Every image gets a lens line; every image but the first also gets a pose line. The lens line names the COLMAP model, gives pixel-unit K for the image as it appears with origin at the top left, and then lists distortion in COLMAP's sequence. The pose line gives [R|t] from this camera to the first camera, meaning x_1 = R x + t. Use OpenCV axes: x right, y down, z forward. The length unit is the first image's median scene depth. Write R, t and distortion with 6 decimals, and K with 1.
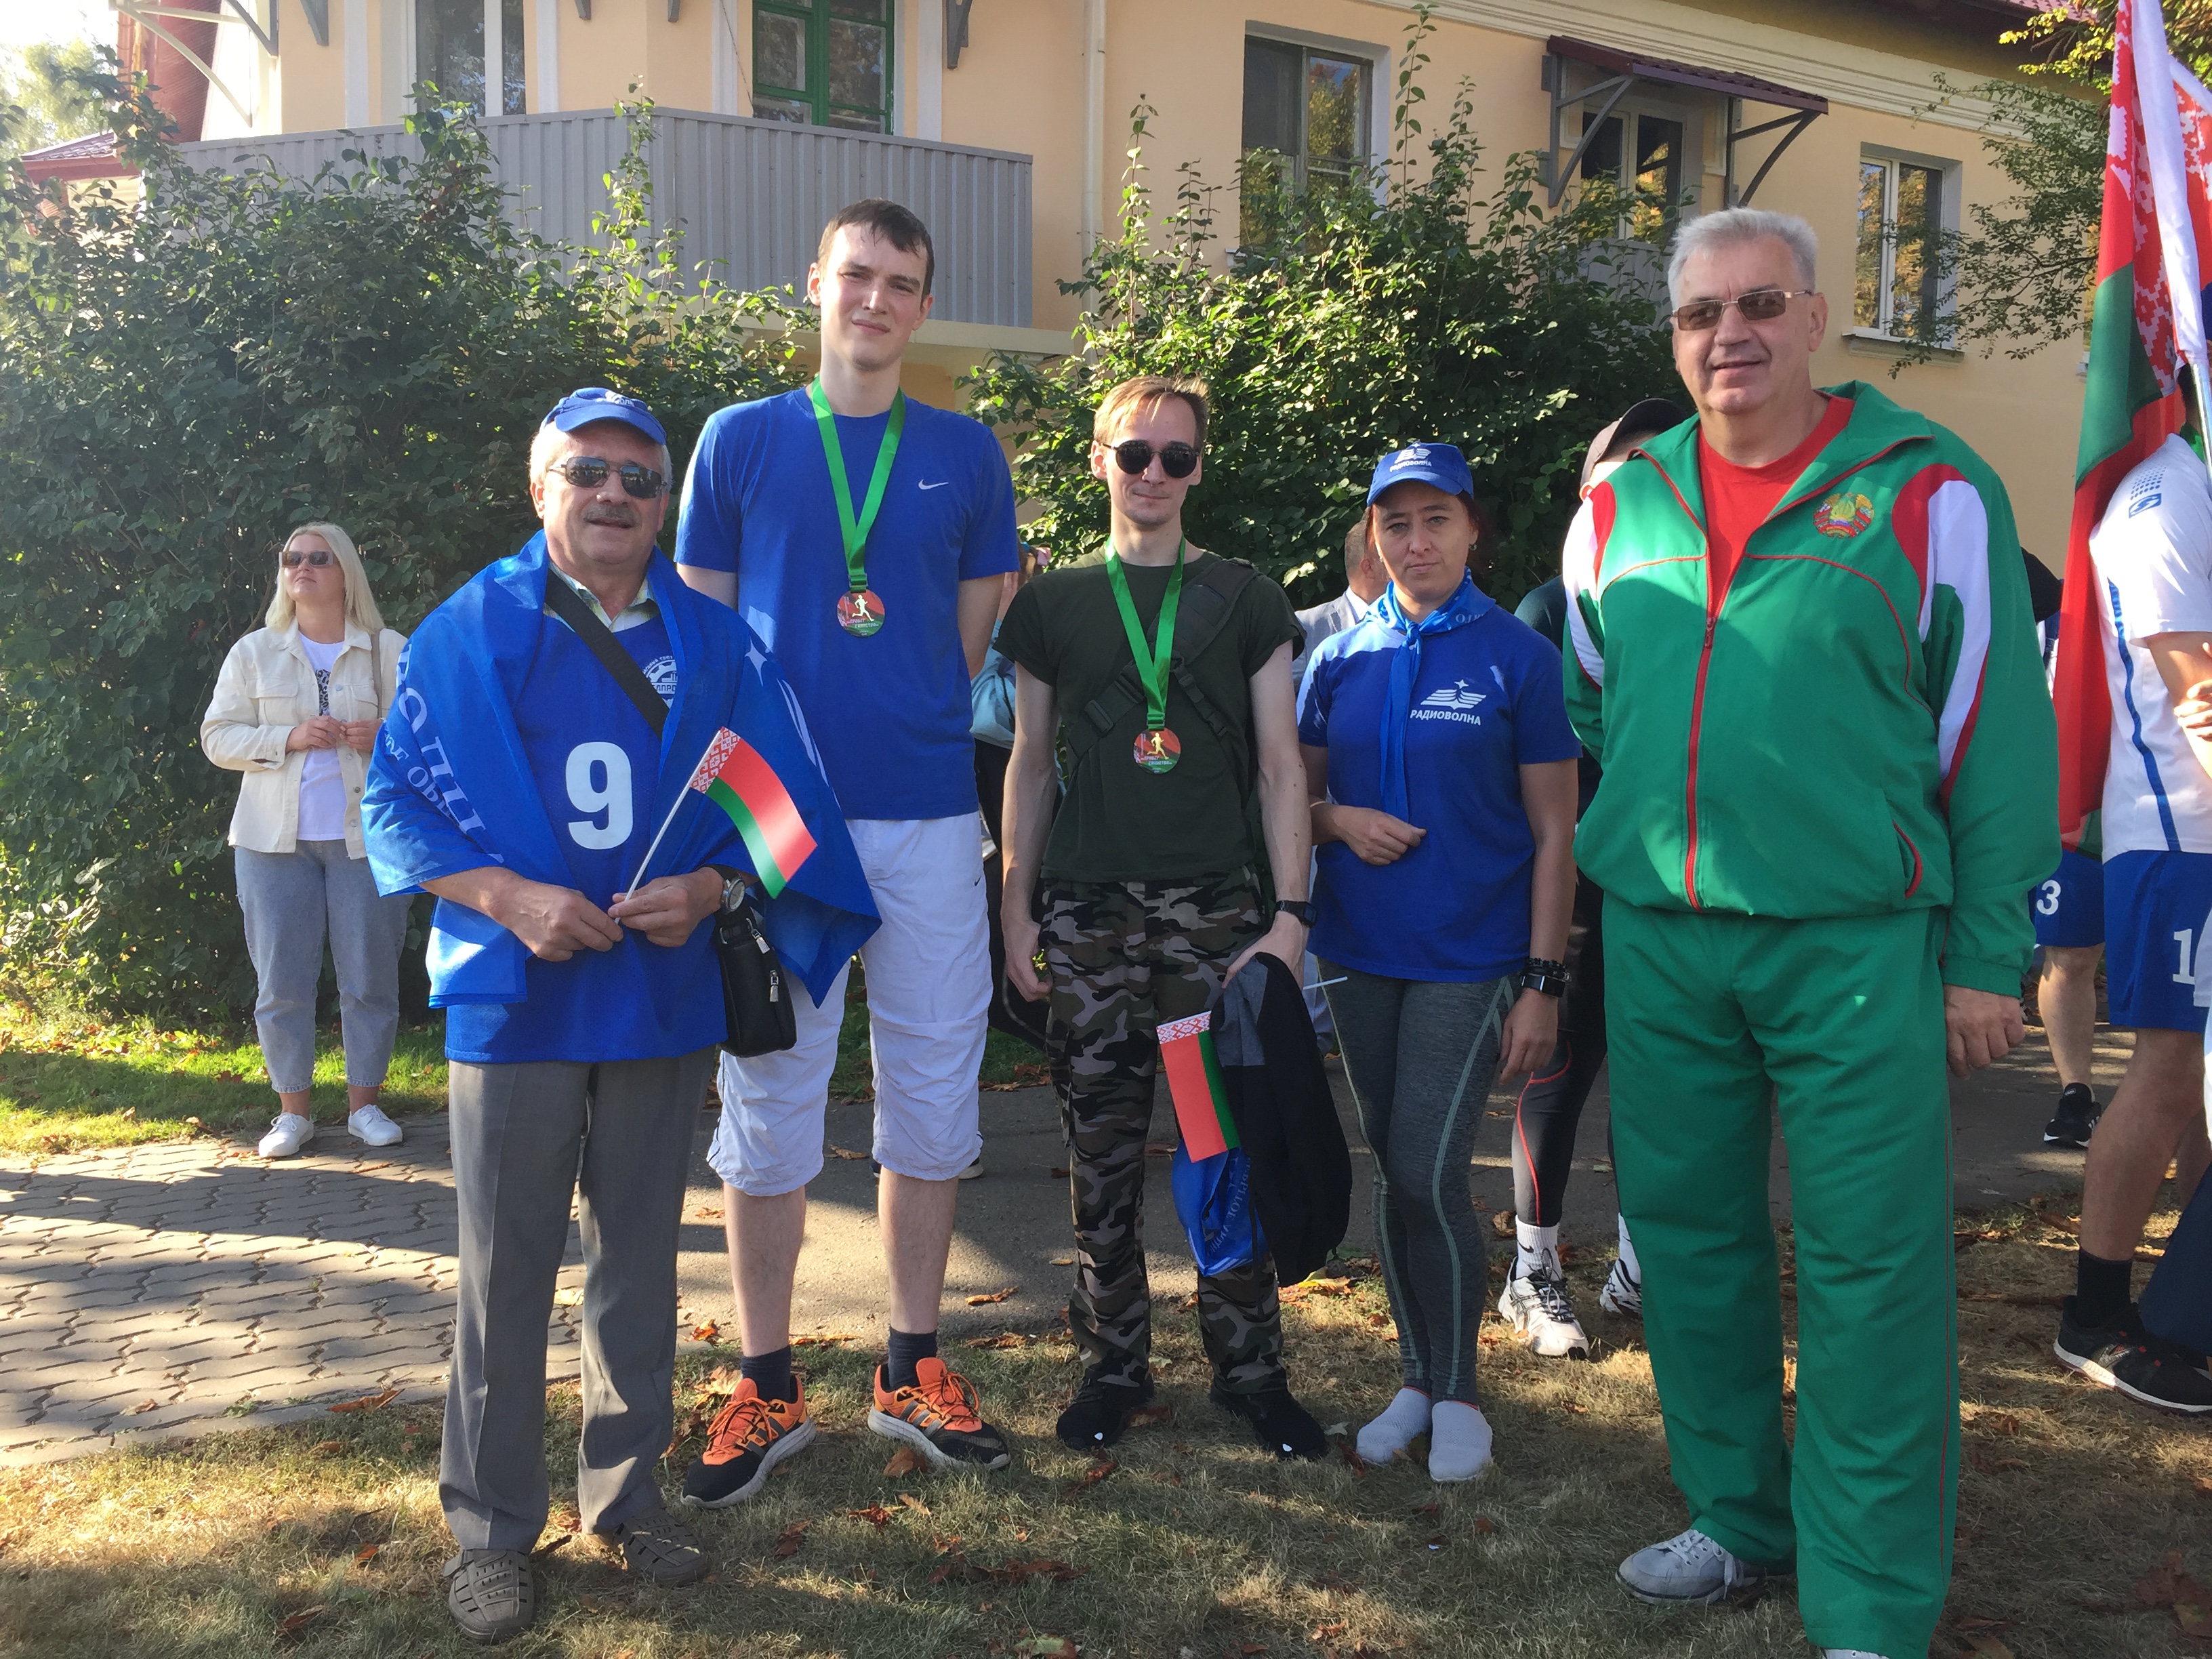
lens RADIAL K [[1835.0, 0, 1193.2], [0, 1835.0, 874.9], [0, 0, 1]] dist [0.054282, -0.106787]
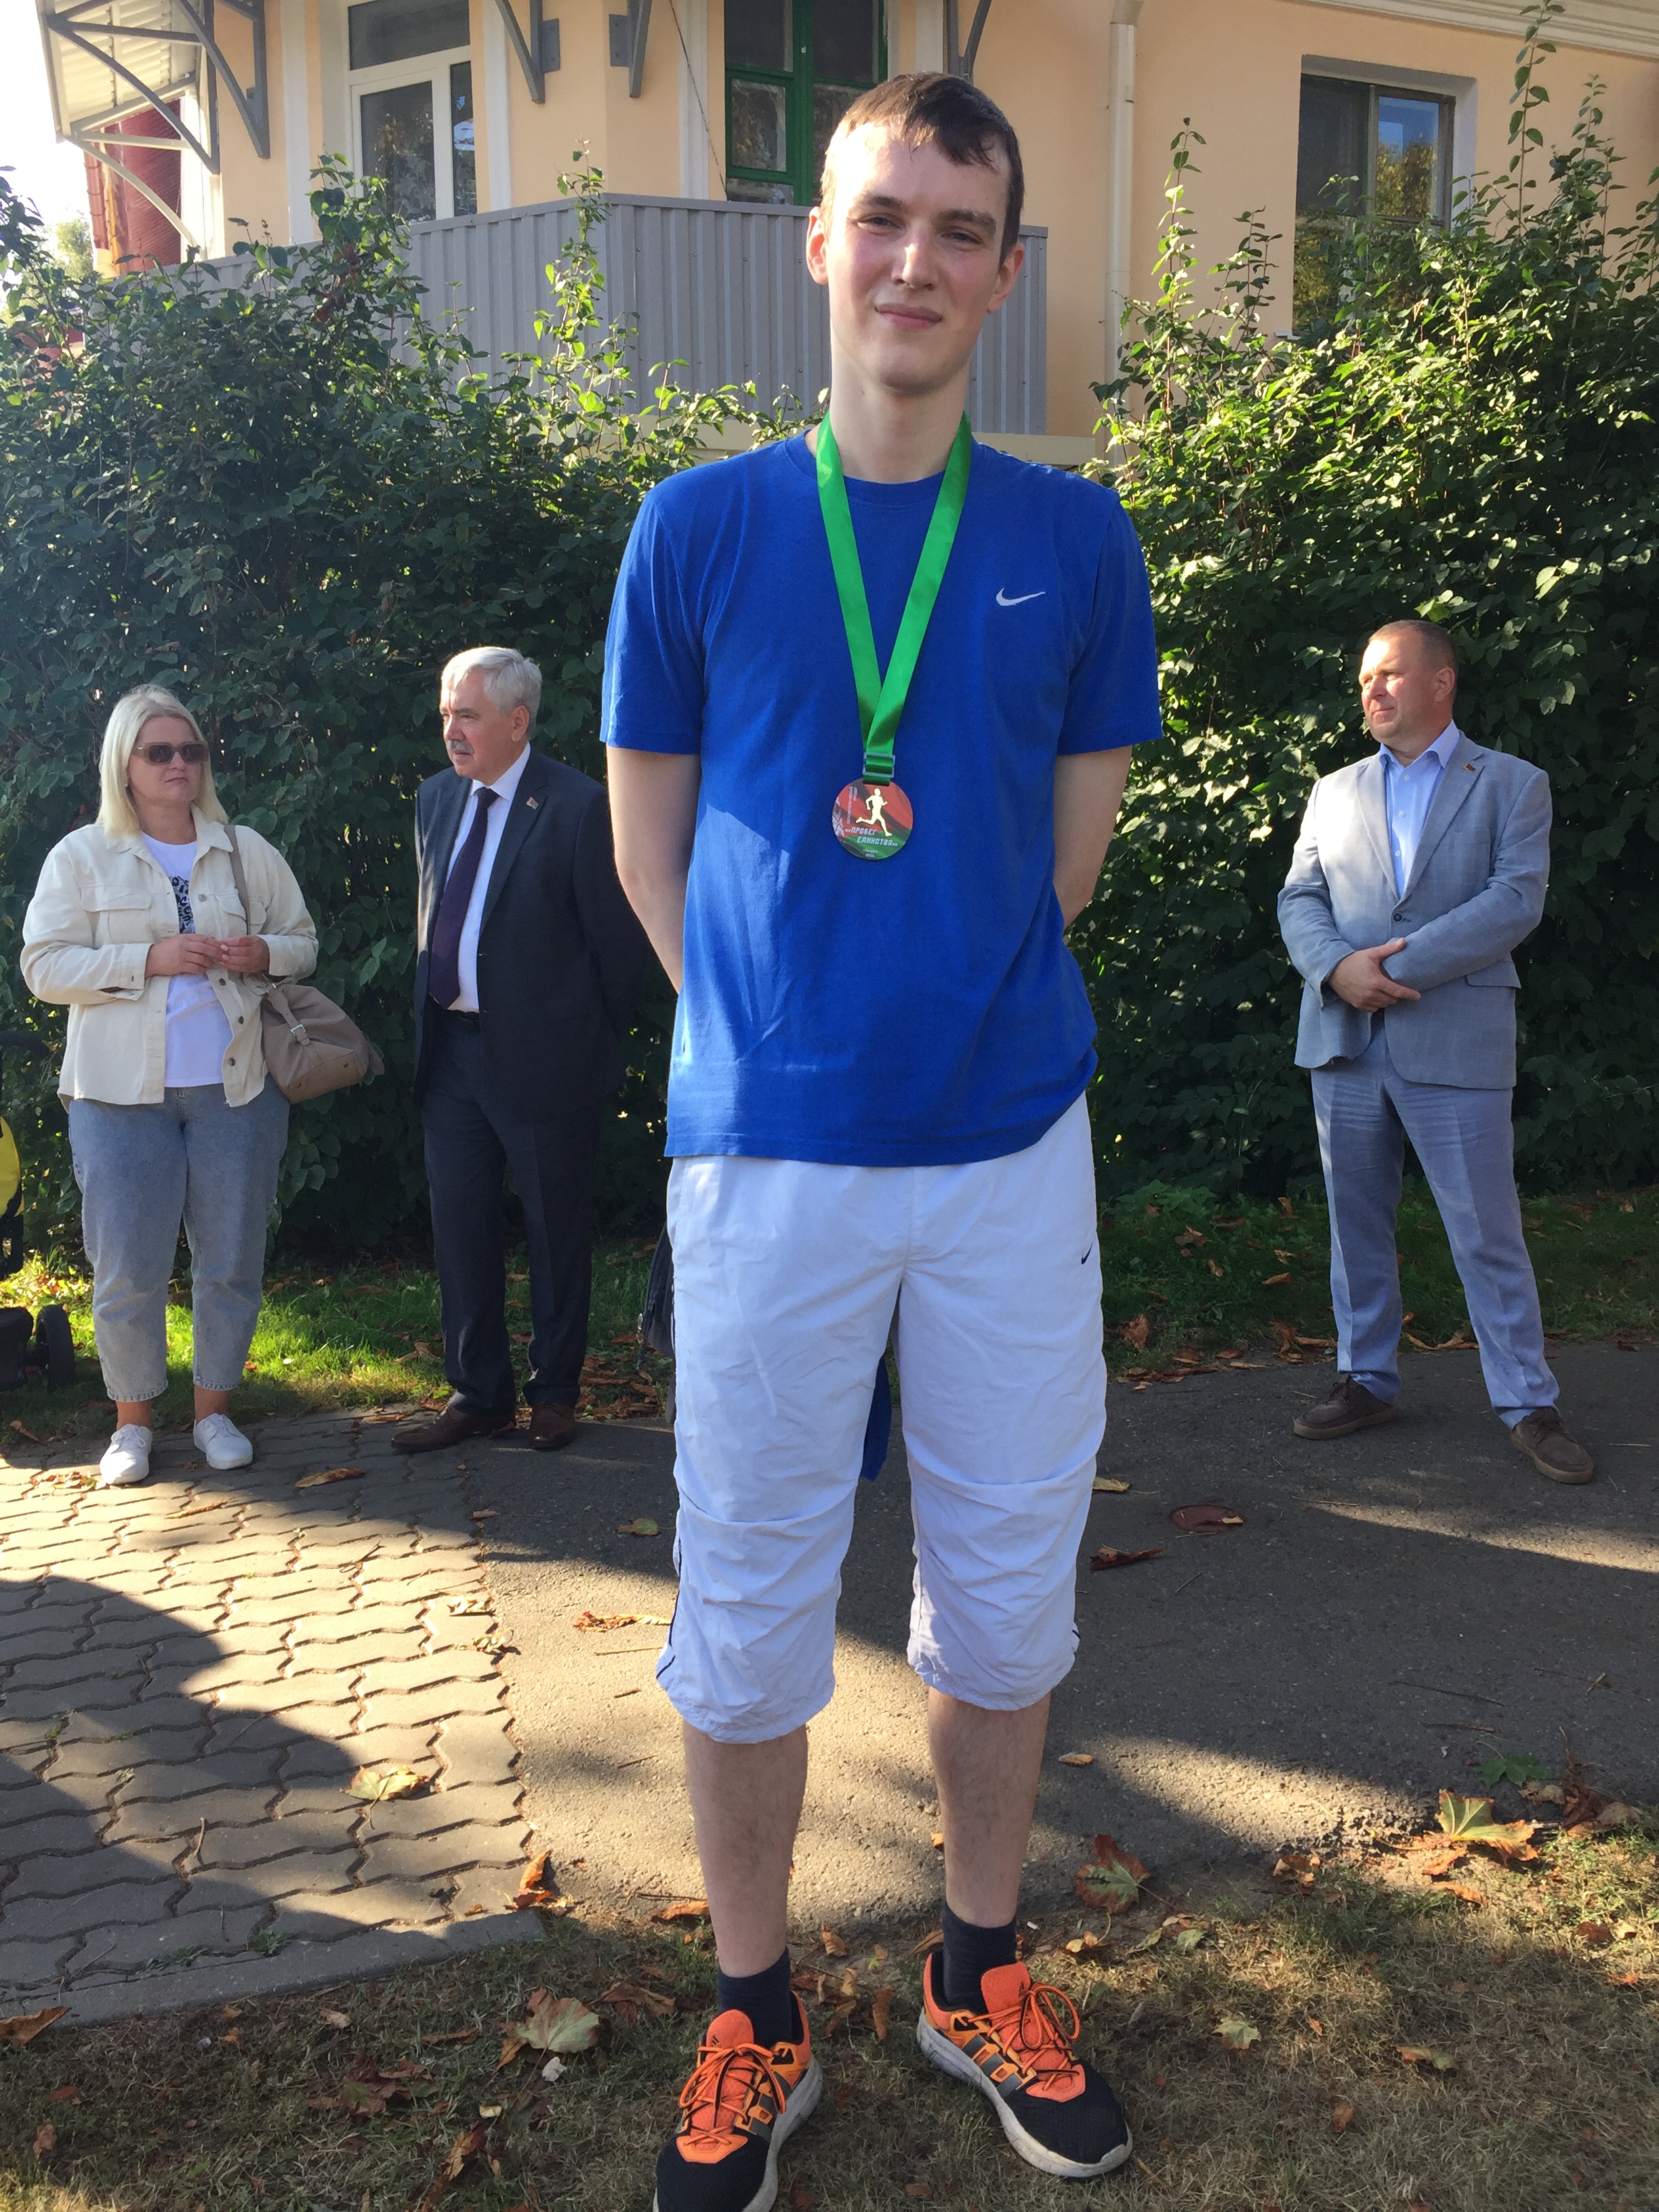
lens RADIAL K [[1851.5, 0, 888.9], [0, 1851.5, 1135.3], [0, 0, 1]] dist [0.066879, -0.108380]
pose [[0.985497, 0.009257, -0.169439, -0.012569], [-0.000344, 0.998618, 0.052556, -0.025045], [0.169691, -0.051736, 0.984138, 0.159779]]
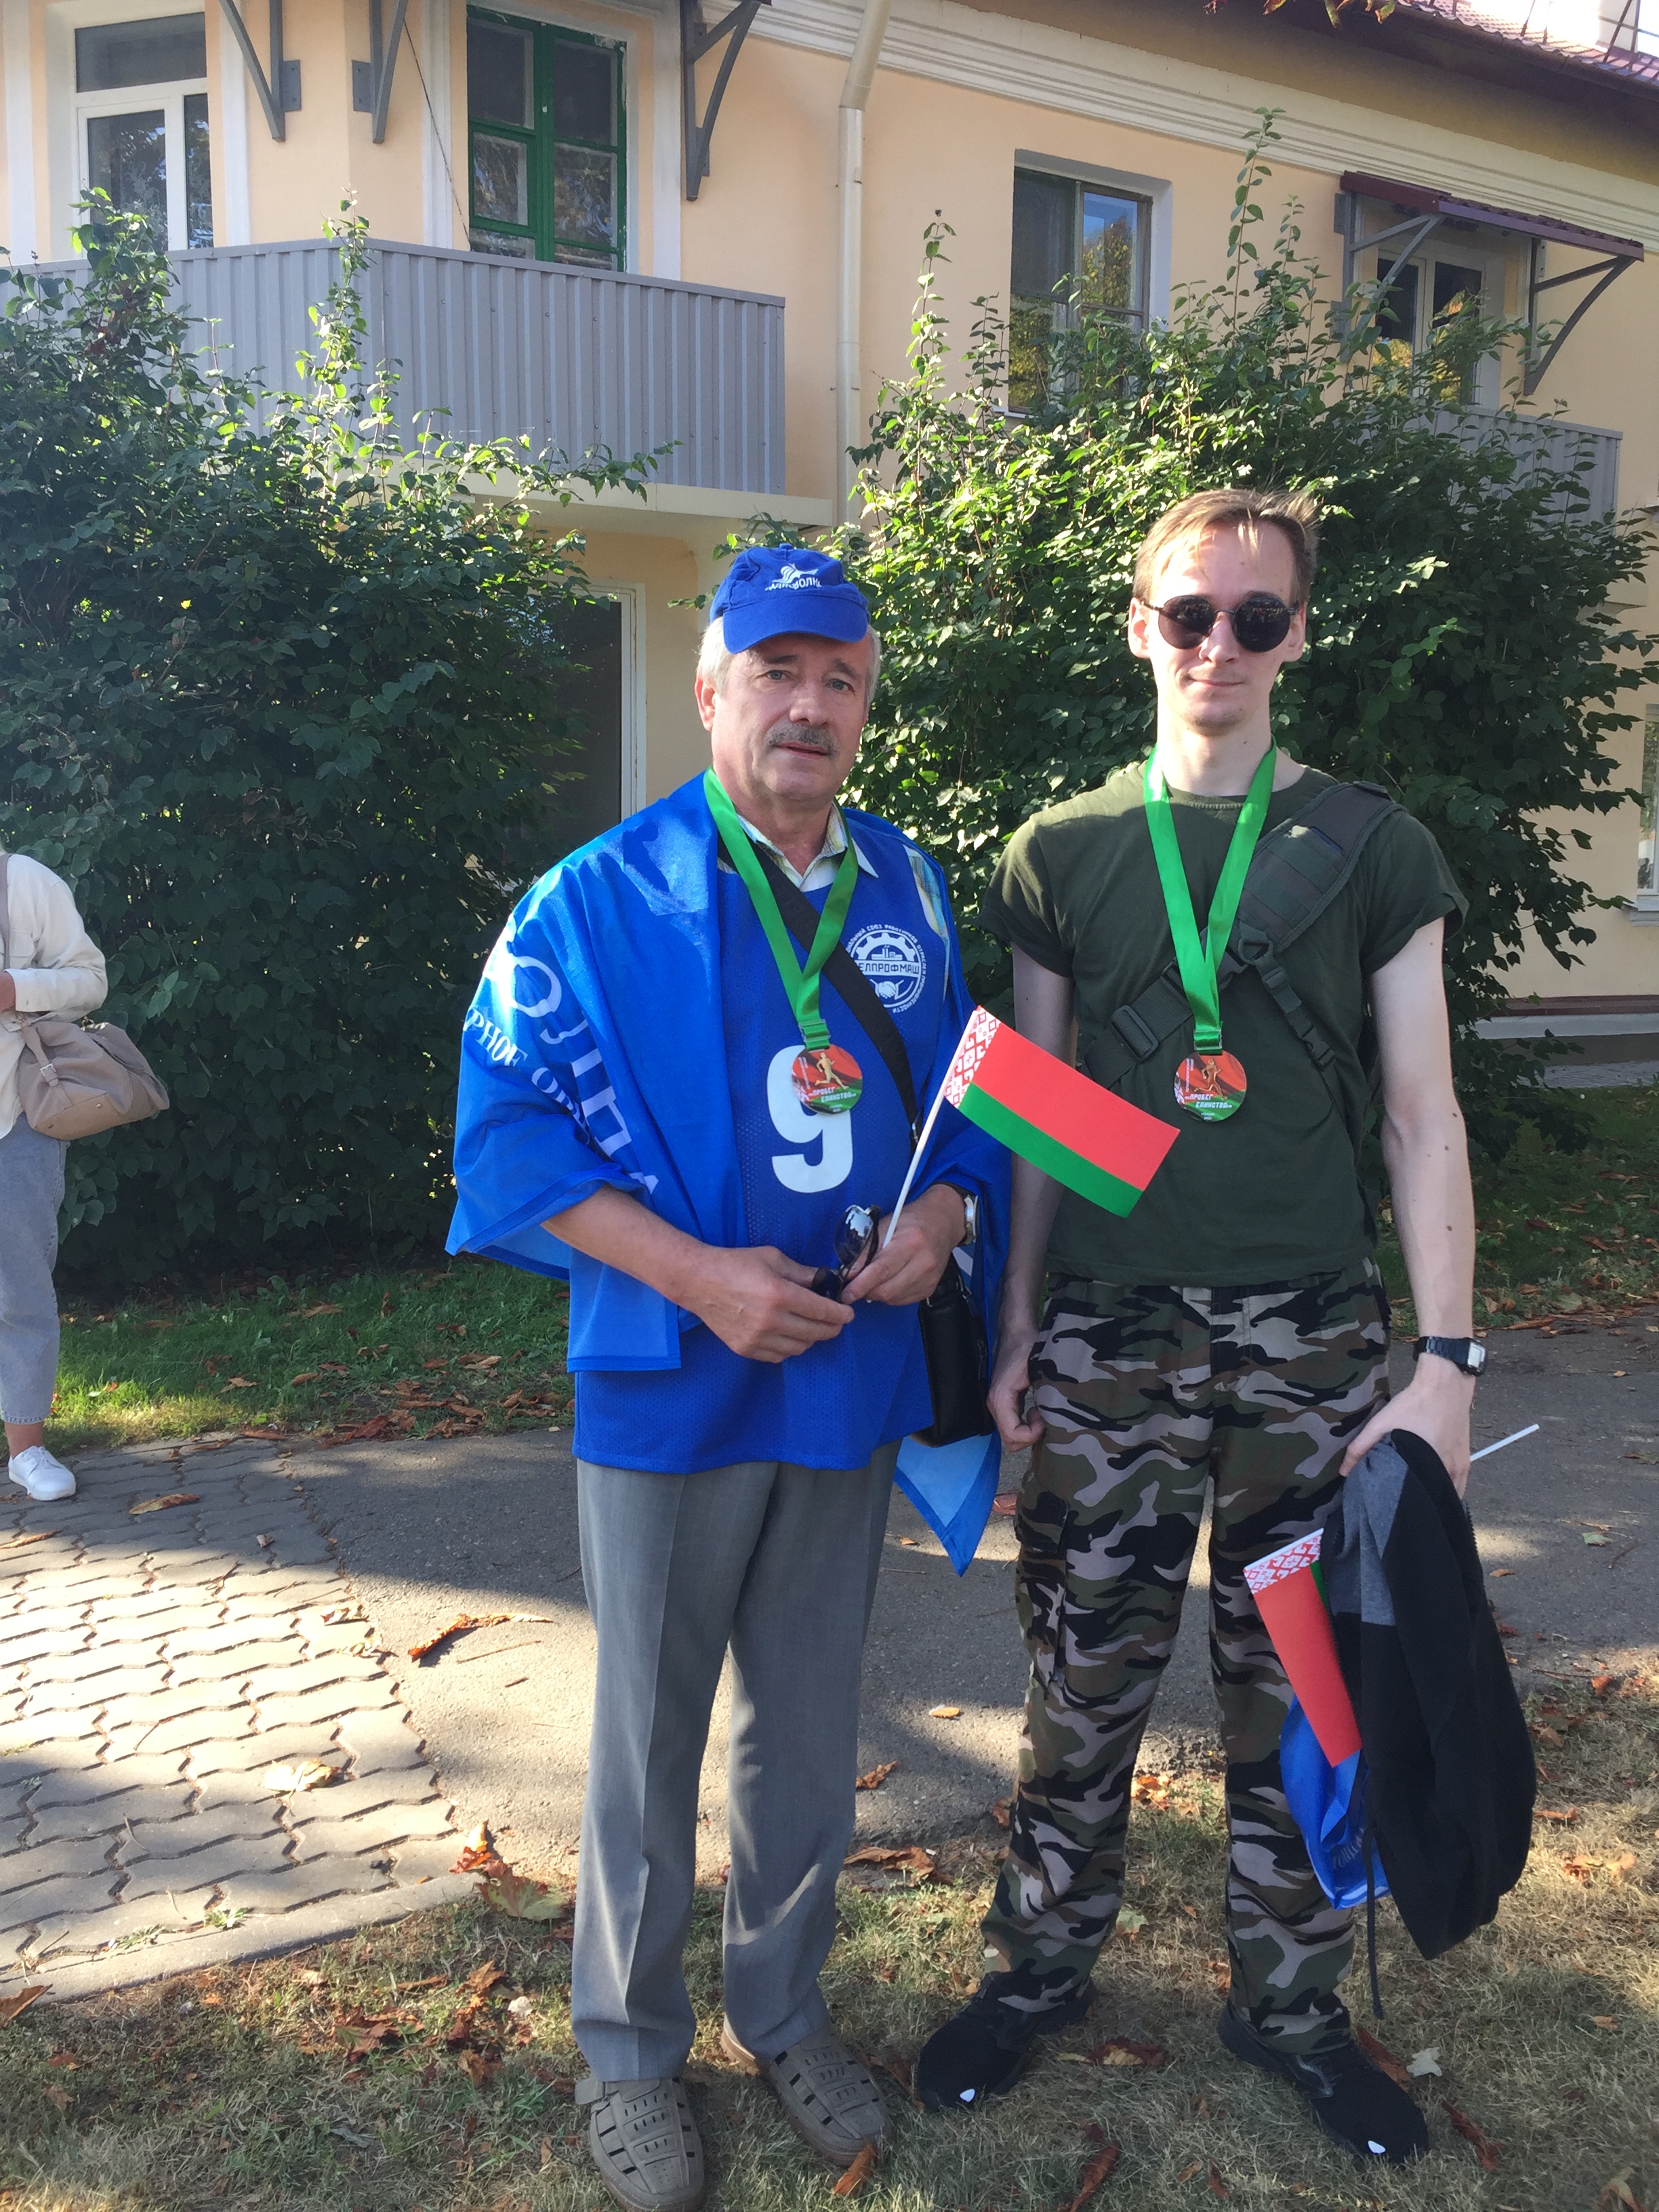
lens RADIAL K [[1851.5, 0, 888.9], [0, 1851.5, 1135.3], [0, 0, 1]] dist [0.066879, -0.108380]
pose [[0.999986, -0.001959, -0.004935, -0.044042], [0.002116, 0.999489, 0.031897, -0.022539], [0.004870, -0.031907, 0.999479, 0.121640]]
